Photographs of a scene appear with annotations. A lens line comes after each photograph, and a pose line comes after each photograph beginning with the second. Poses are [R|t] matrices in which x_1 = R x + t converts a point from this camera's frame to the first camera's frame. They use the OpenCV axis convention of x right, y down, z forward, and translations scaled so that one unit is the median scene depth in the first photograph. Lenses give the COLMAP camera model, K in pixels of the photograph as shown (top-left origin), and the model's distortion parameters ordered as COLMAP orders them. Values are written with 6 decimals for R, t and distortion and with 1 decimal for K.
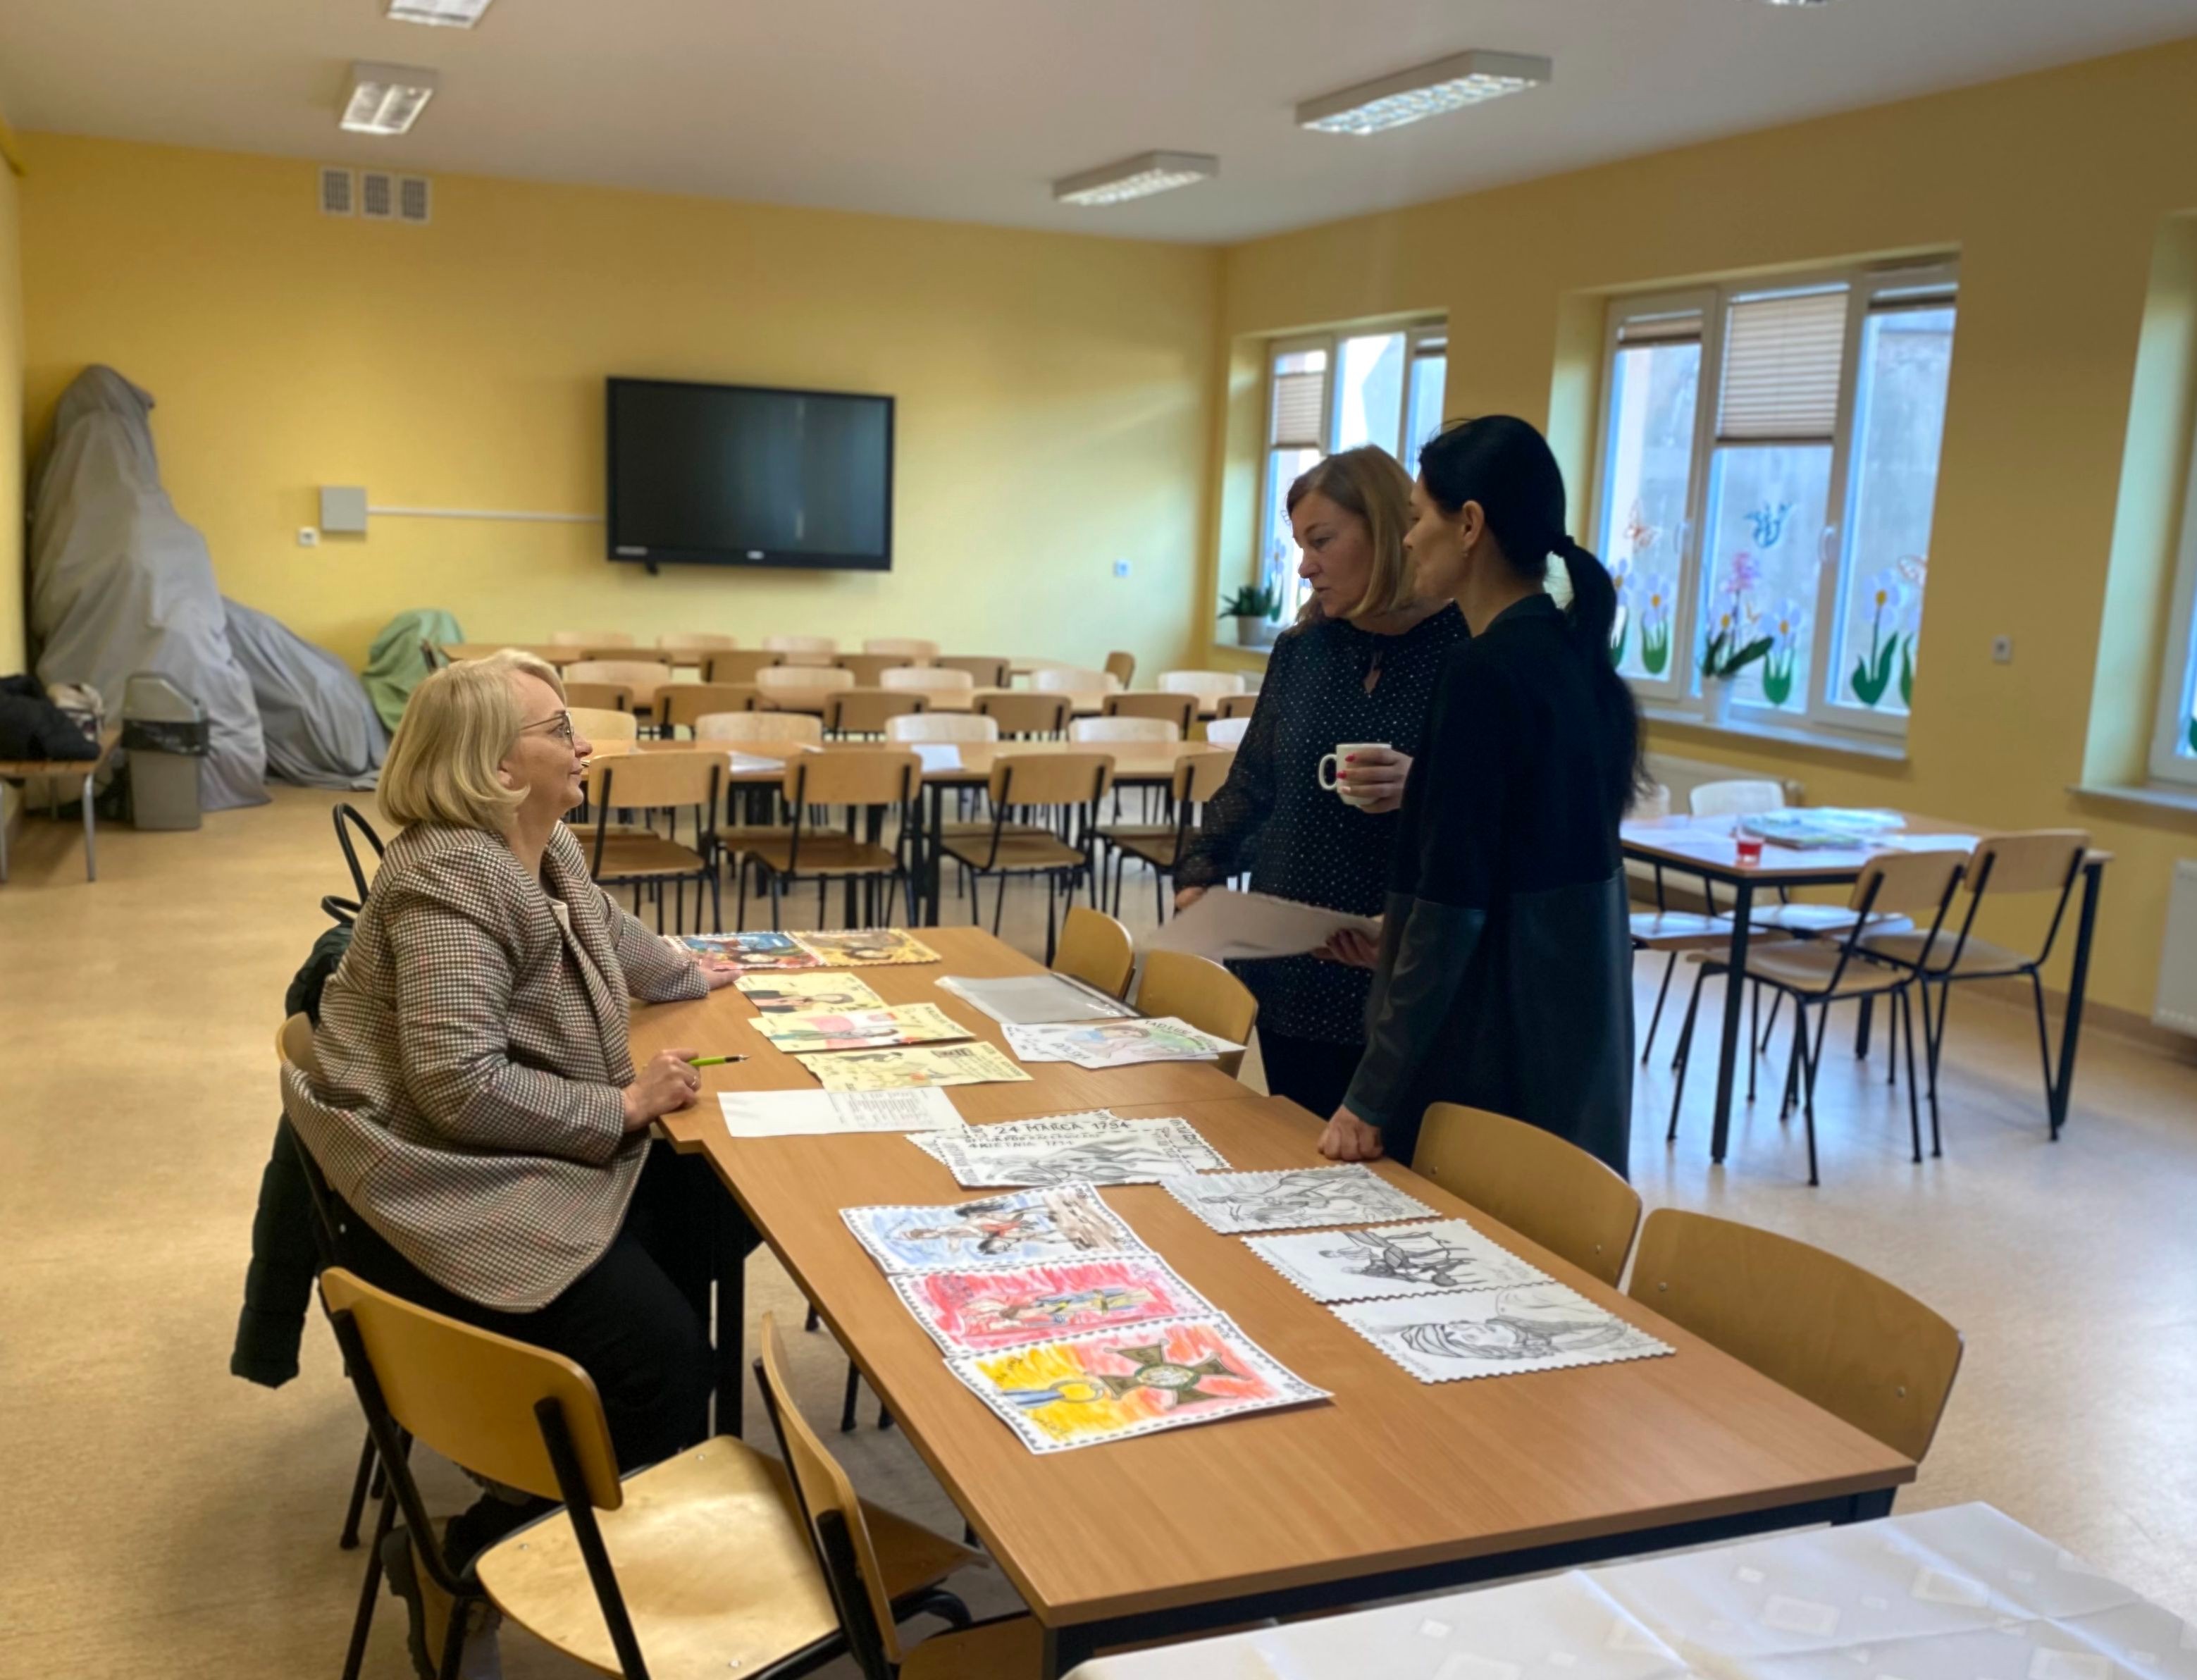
lens RADIAL K [[2125.2, 0, 1100.9], [0, 2125.2, 852.3], [0, 0, 1]] dist [0.055448, 0.000000]
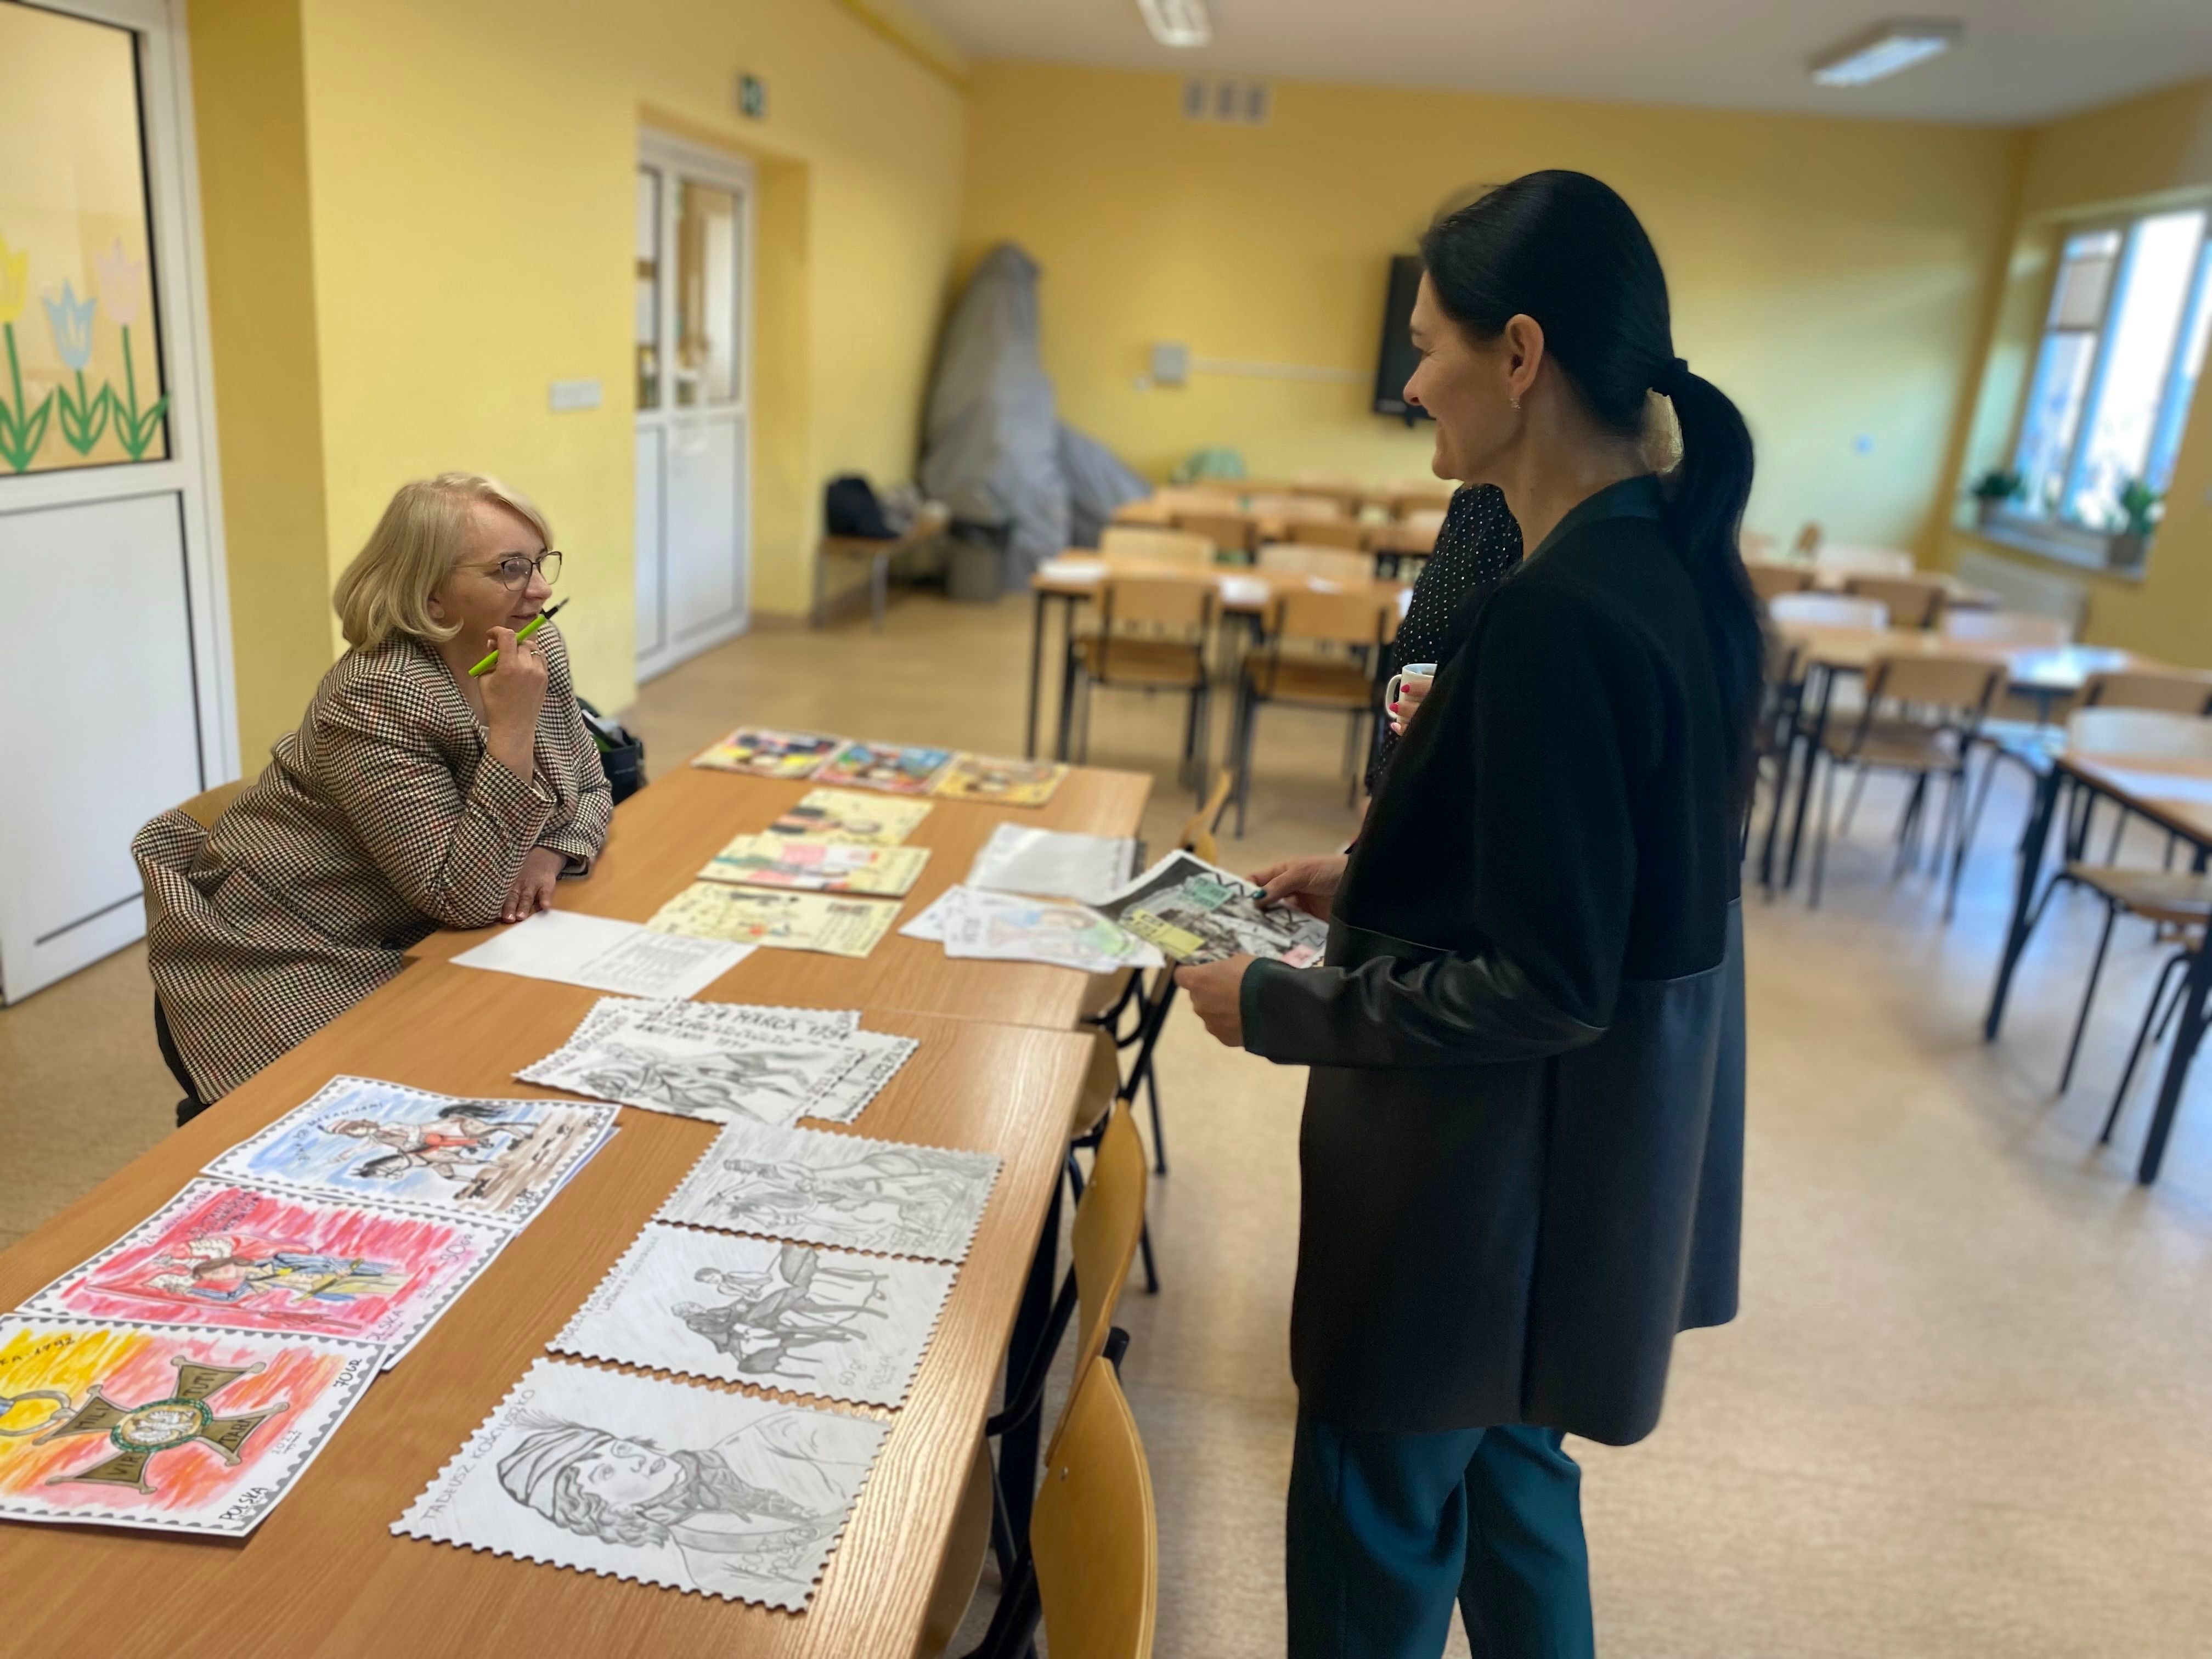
lens RADIAL K [[1650.1, 0, 1102.7], [0, 1650.1, 817.0], [0, 0, 1]] dist [-0.005472, -0.012041]
pose [[0.873966, 0.158437, -0.459437, 0.371527], [-0.113461, 0.985760, 0.124109, -0.050003], [0.472558, -0.056339, 0.879497, 0.445140]]
